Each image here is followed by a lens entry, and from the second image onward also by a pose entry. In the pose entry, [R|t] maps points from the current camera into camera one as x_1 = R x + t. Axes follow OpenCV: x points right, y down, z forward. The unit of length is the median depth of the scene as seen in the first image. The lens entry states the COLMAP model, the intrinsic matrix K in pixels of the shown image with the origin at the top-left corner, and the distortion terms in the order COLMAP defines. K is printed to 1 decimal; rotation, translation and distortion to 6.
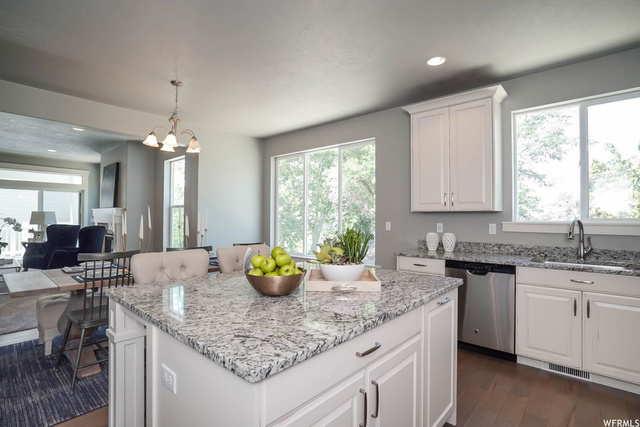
lens RADIAL K [[314.1, 0, 320.0], [0, 314.1, 213.5], [0, 0, 1]] dist [-0.040337, 0.000202]
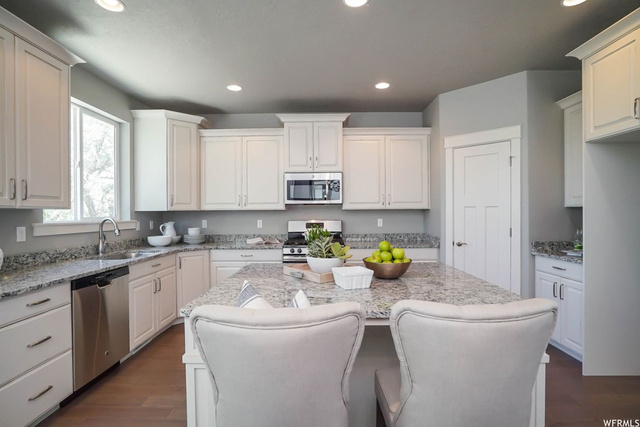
lens RADIAL K [[314.1, 0, 320.0], [0, 314.1, 213.5], [0, 0, 1]] dist [-0.040337, 0.000202]
pose [[-0.651311, -0.004961, 0.758795, -0.495686], [-0.006654, 0.999978, 0.000827, -0.002969], [-0.758782, -0.004511, -0.651329, 1.110846]]
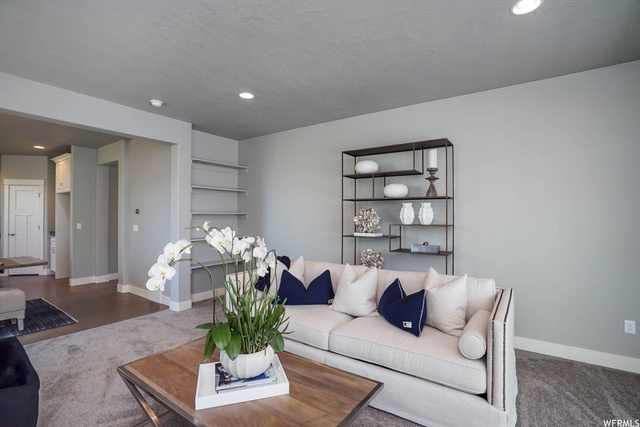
lens RADIAL K [[296.3, 0, 320.0], [0, 296.3, 213.5], [0, 0, 1]] dist [-0.002727, -0.000727]
pose [[-0.993937, -0.005420, -0.109820, -2.080335], [-0.003017, 0.999753, -0.022038, -0.005051], [0.109912, -0.021573, -0.993707, 2.459324]]
